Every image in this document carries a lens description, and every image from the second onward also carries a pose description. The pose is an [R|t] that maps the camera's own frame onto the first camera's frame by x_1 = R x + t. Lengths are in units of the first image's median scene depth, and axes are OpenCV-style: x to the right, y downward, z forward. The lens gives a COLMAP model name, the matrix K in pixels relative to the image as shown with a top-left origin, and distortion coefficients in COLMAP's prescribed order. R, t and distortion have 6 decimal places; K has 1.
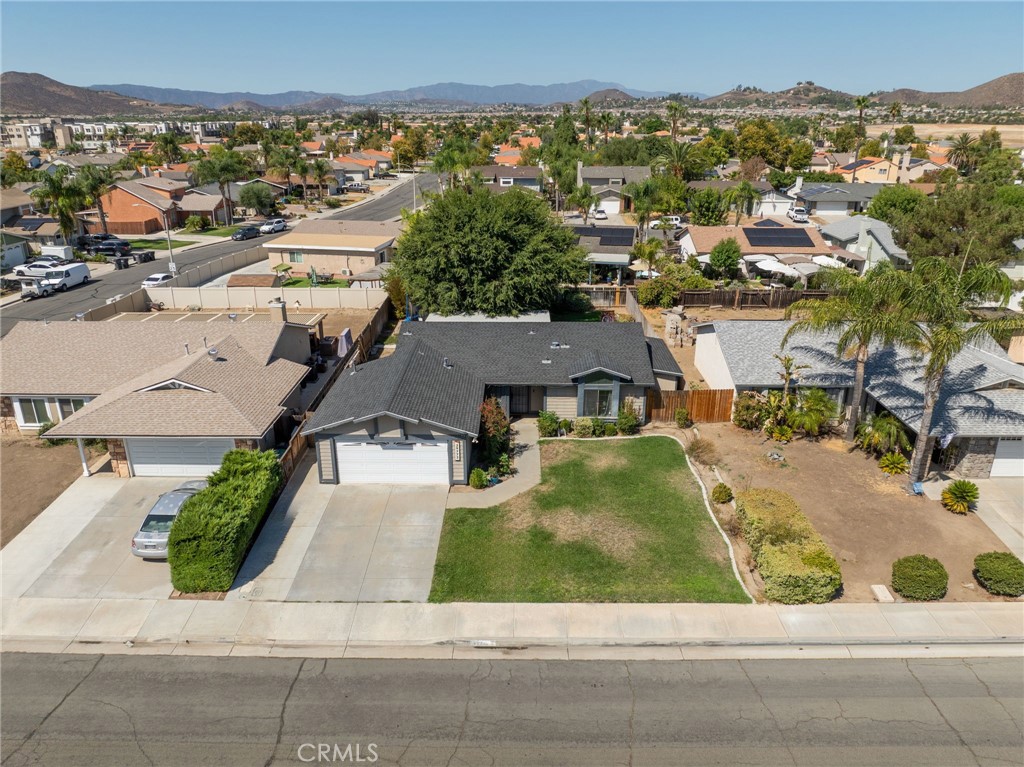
lens RADIAL K [[719.0, 0, 512.0], [0, 719.0, 383.5], [0, 0, 1]] dist [-0.049679, 0.019491]
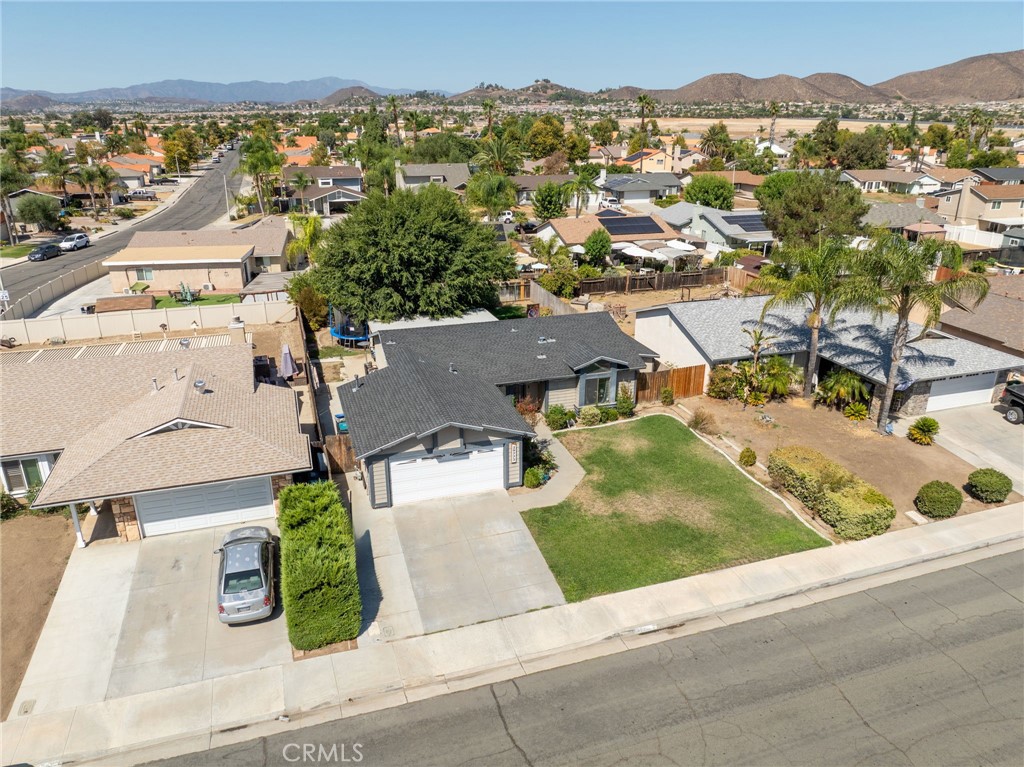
lens RADIAL K [[719.0, 0, 512.0], [0, 719.0, 383.5], [0, 0, 1]] dist [-0.049679, 0.019491]
pose [[0.946850, -0.112603, 0.301324, -0.312815], [0.111642, 0.993538, 0.020465, -0.019004], [-0.301681, 0.014263, 0.953302, 0.046333]]
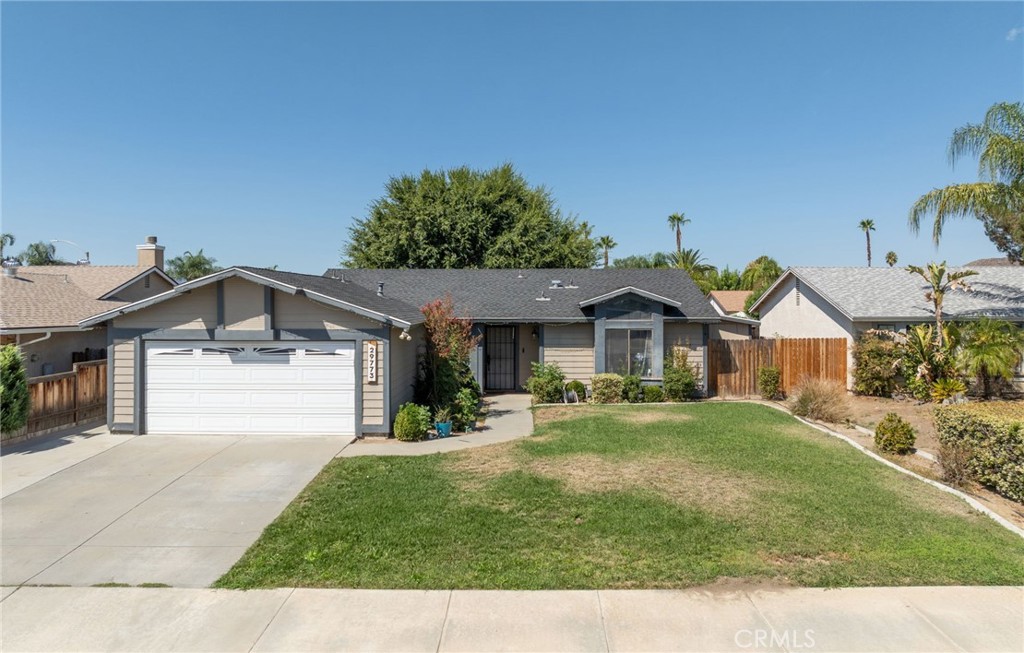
lens RADIAL K [[726.0, 0, 513.1], [0, 726.0, 303.1], [0, 0, 1]] dist [-0.045141, 0.000007]
pose [[1.000000, -0.000771, -0.000577, 0.022878], [0.000518, 0.936030, -0.351920, 0.203922], [0.000811, 0.351920, 0.936030, 0.419561]]
